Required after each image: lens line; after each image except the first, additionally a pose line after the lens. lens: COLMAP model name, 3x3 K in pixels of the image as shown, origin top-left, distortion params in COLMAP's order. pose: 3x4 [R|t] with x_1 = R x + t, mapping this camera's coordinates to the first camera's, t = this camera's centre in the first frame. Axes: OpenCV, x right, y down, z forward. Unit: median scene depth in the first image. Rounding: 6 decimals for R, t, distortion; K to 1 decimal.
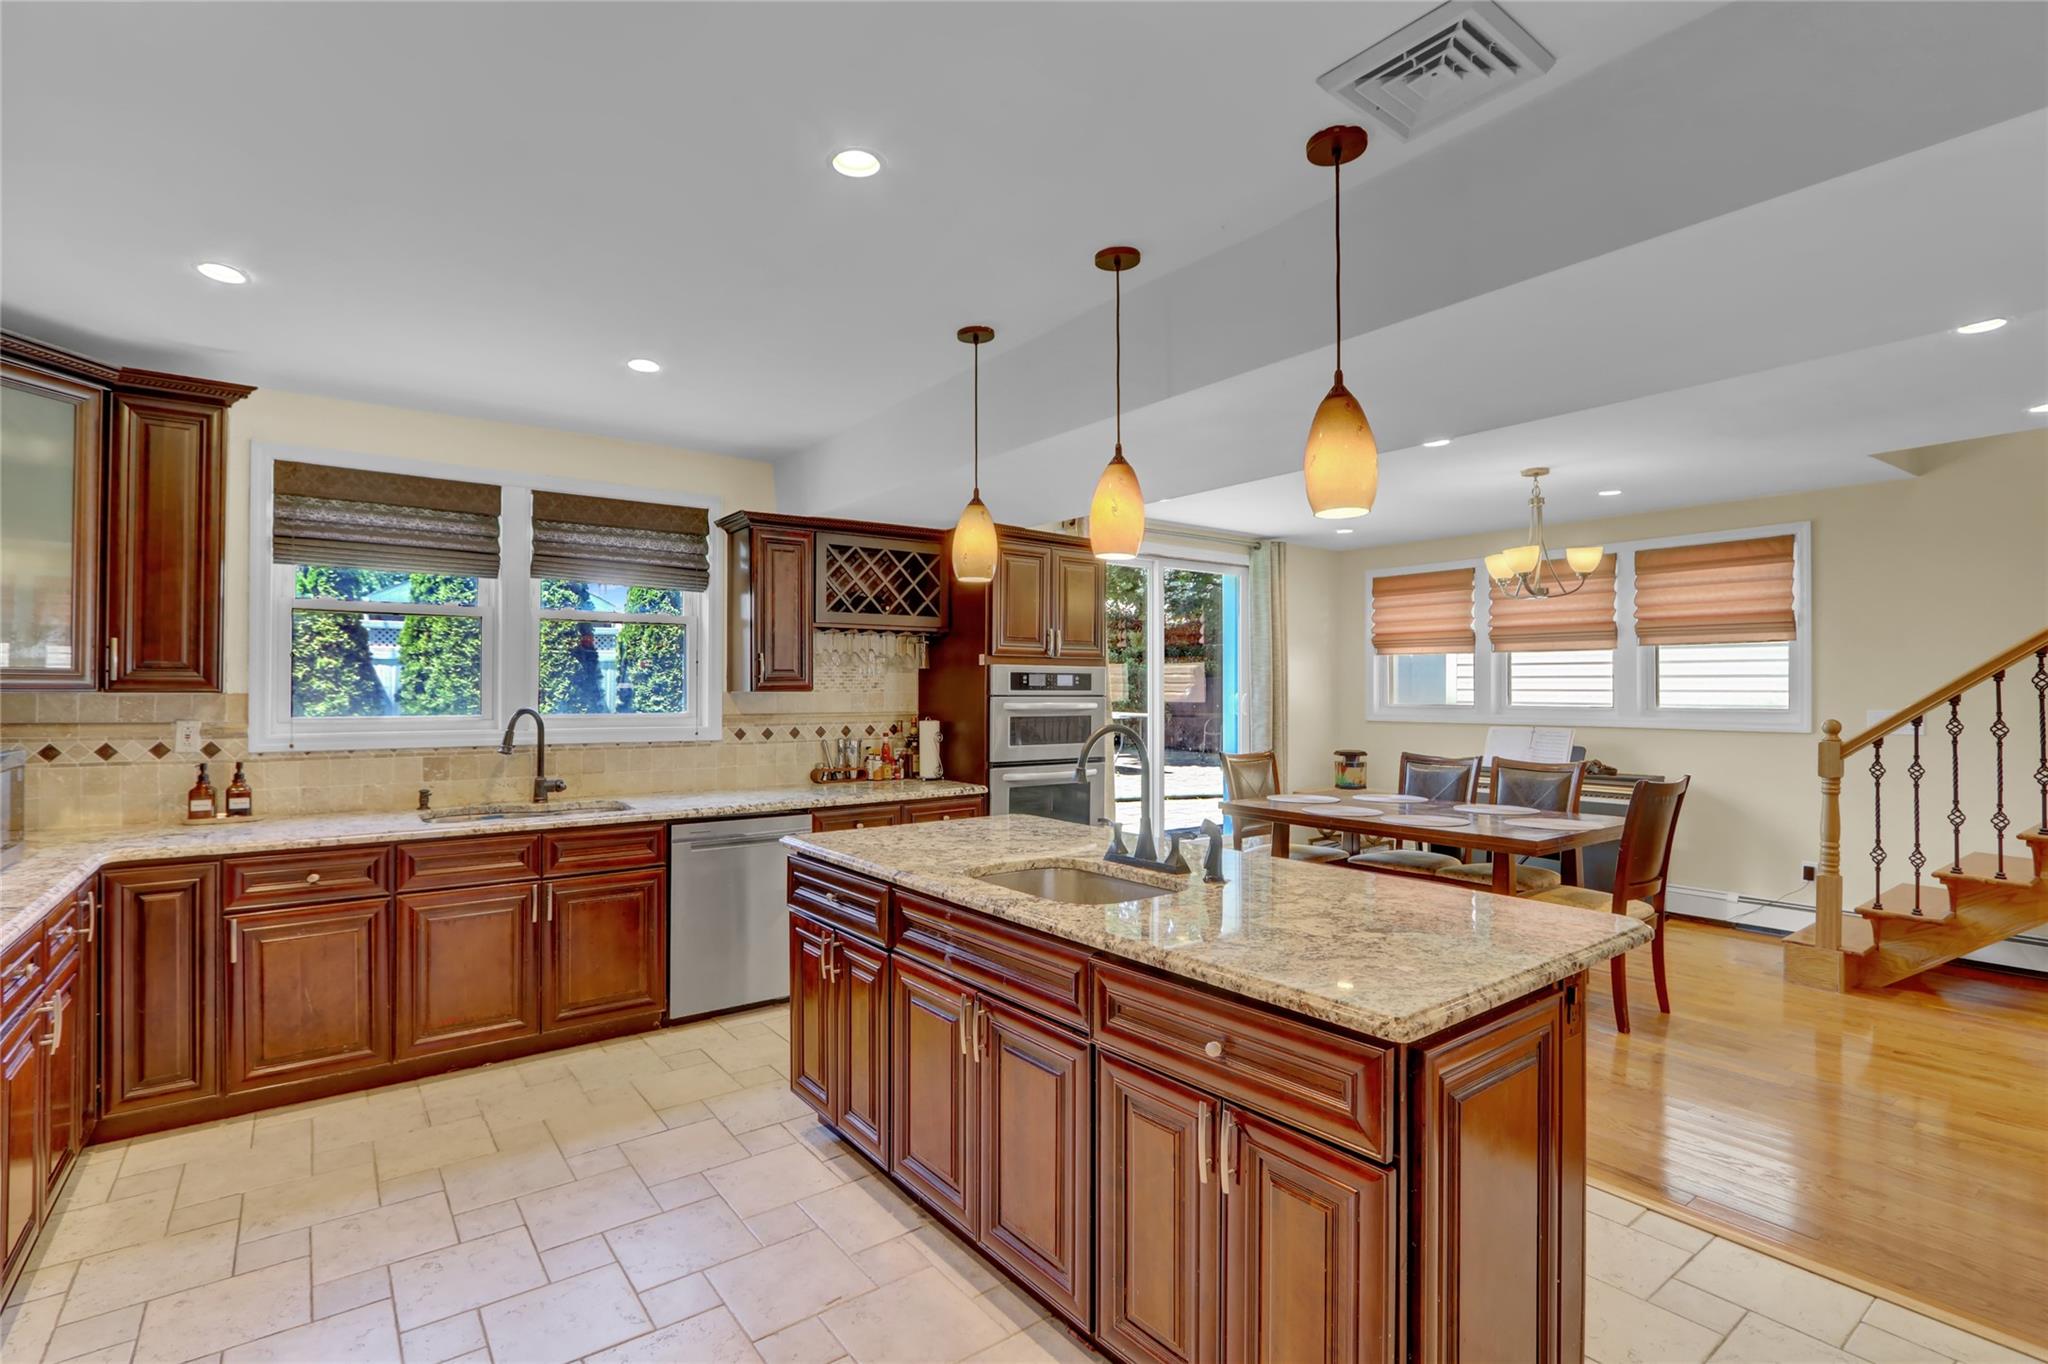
lens RADIAL K [[957.2, 0, 991.9], [0, 957.2, 680.7], [0, 0, 1]] dist [-0.018649, 0.005429]
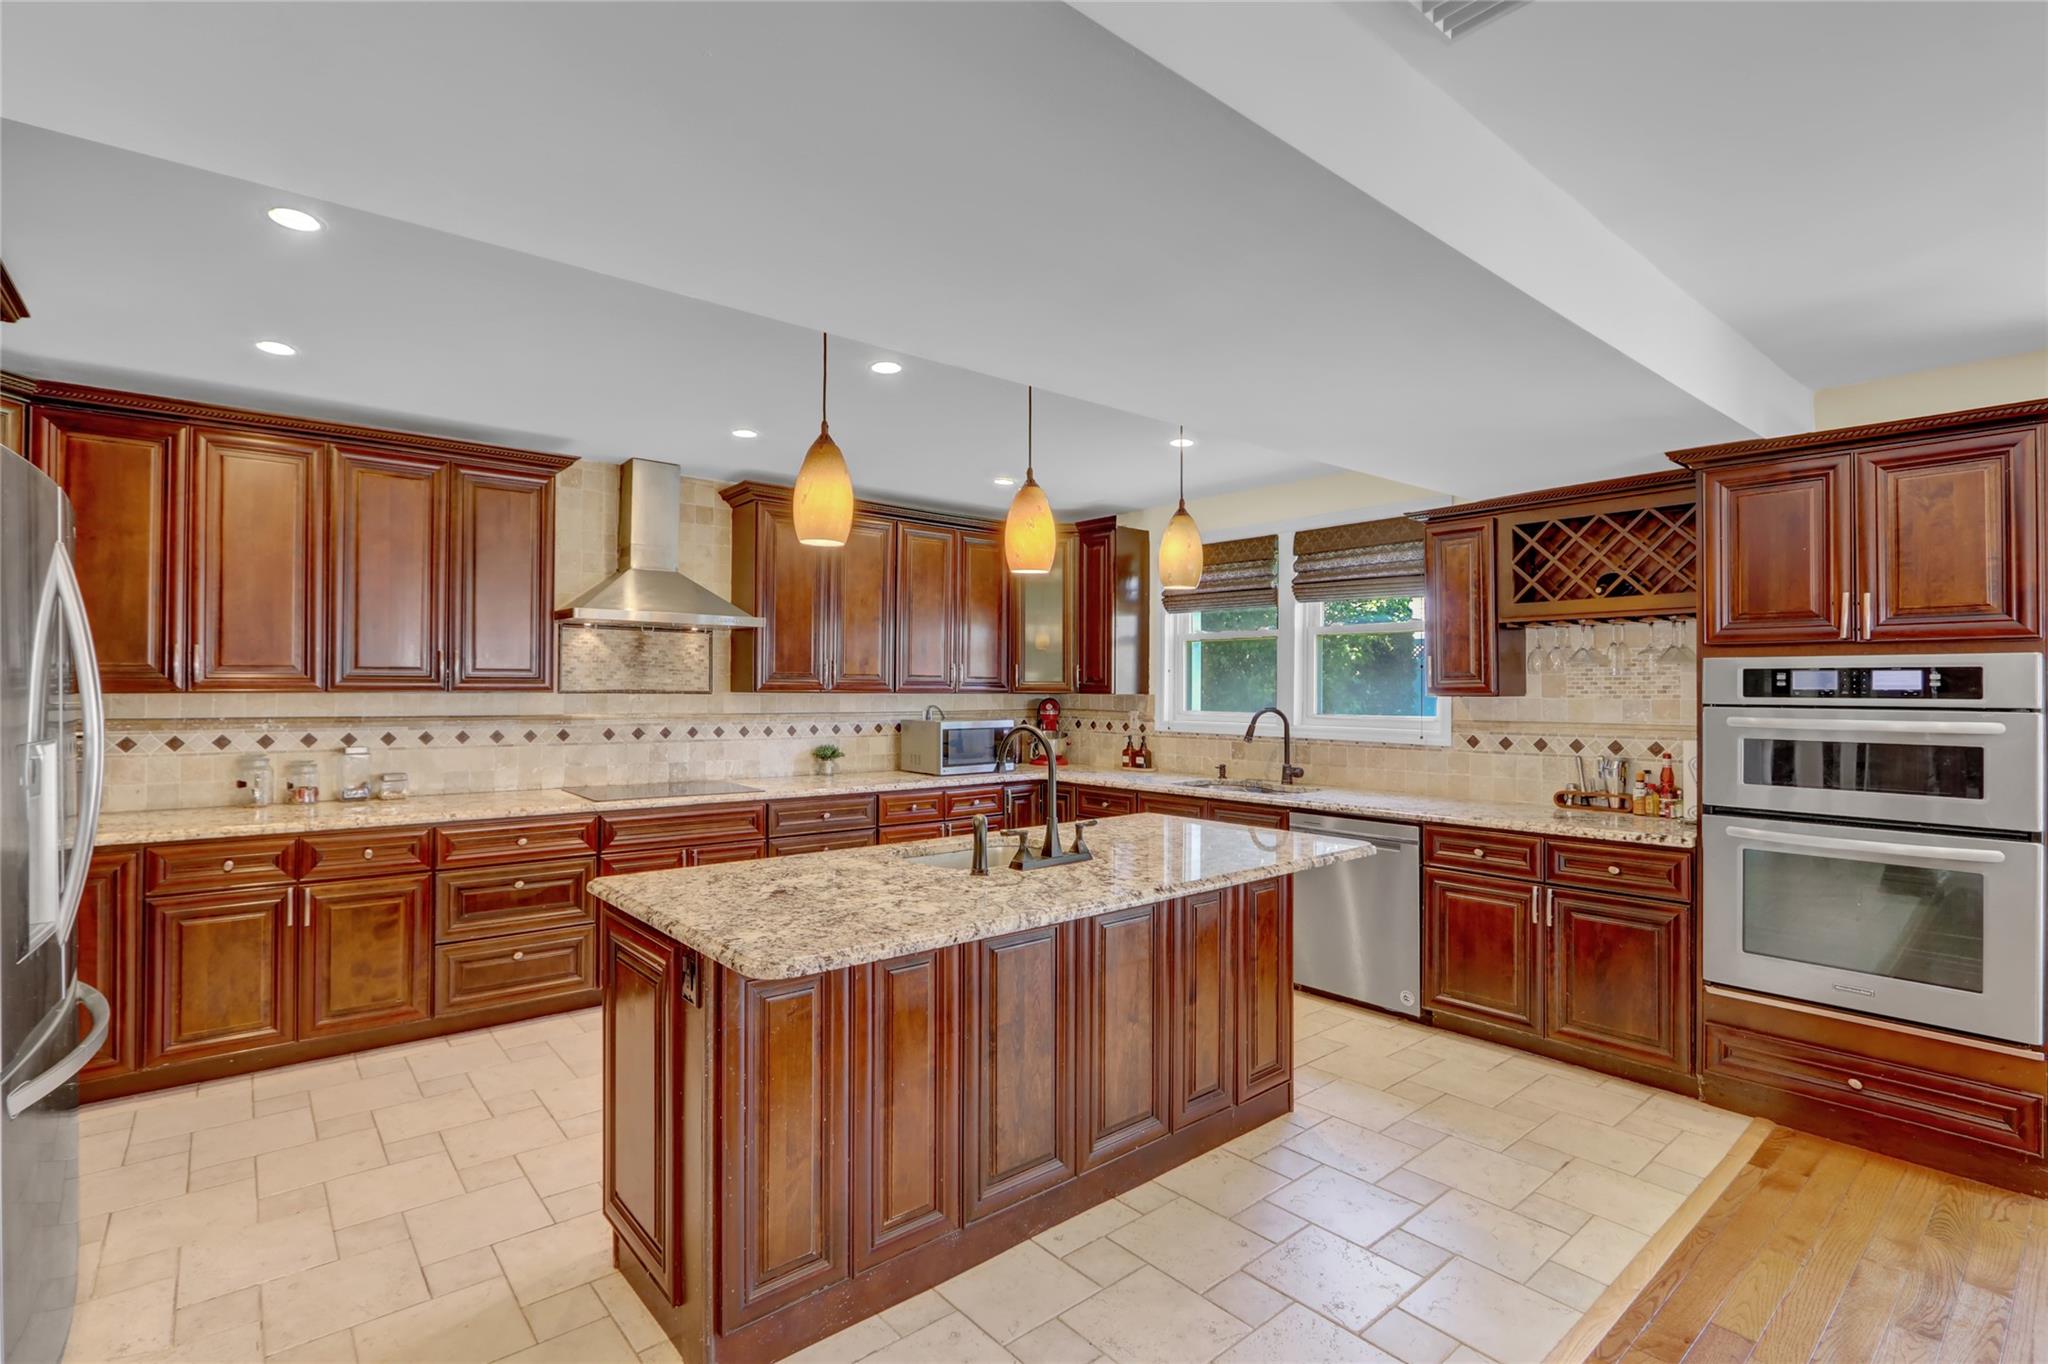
lens RADIAL K [[957.2, 0, 991.9], [0, 957.2, 680.7], [0, 0, 1]] dist [-0.018649, 0.005429]
pose [[0.052345, -0.010241, -0.998577, 0.621632], [0.004707, 0.999939, -0.010009, 0.003012], [0.998618, -0.004176, 0.052390, 0.458177]]
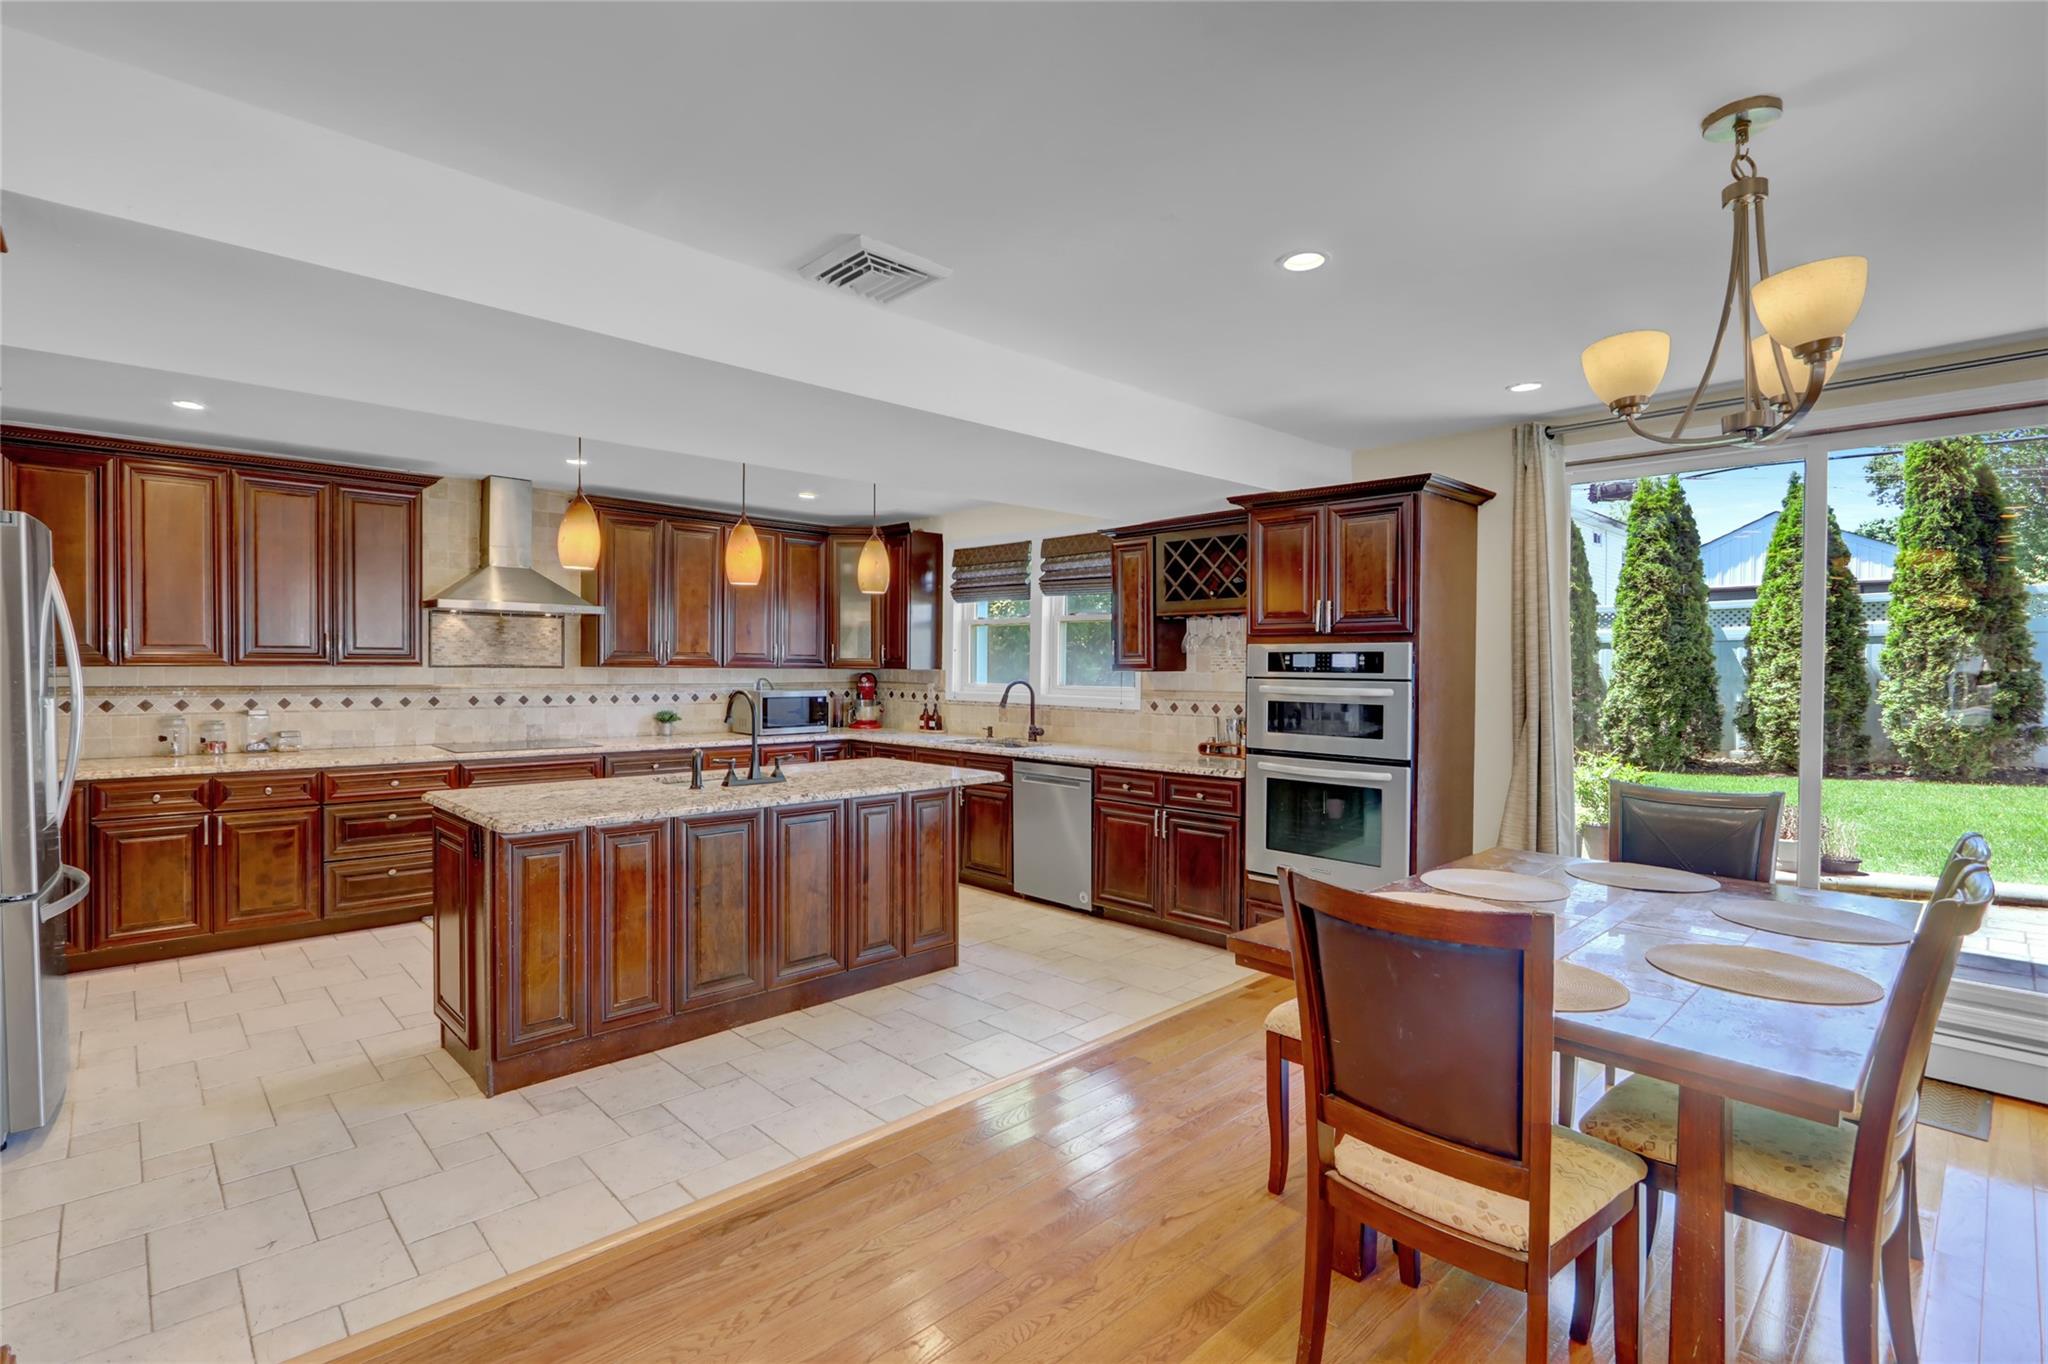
lens RADIAL K [[957.2, 0, 991.9], [0, 957.2, 680.7], [0, 0, 1]] dist [-0.018649, 0.005429]
pose [[0.122221, 0.015077, -0.992388, 0.889035], [0.002106, 0.999878, 0.015450, 0.003848], [0.992501, -0.003979, 0.122175, 0.617019]]
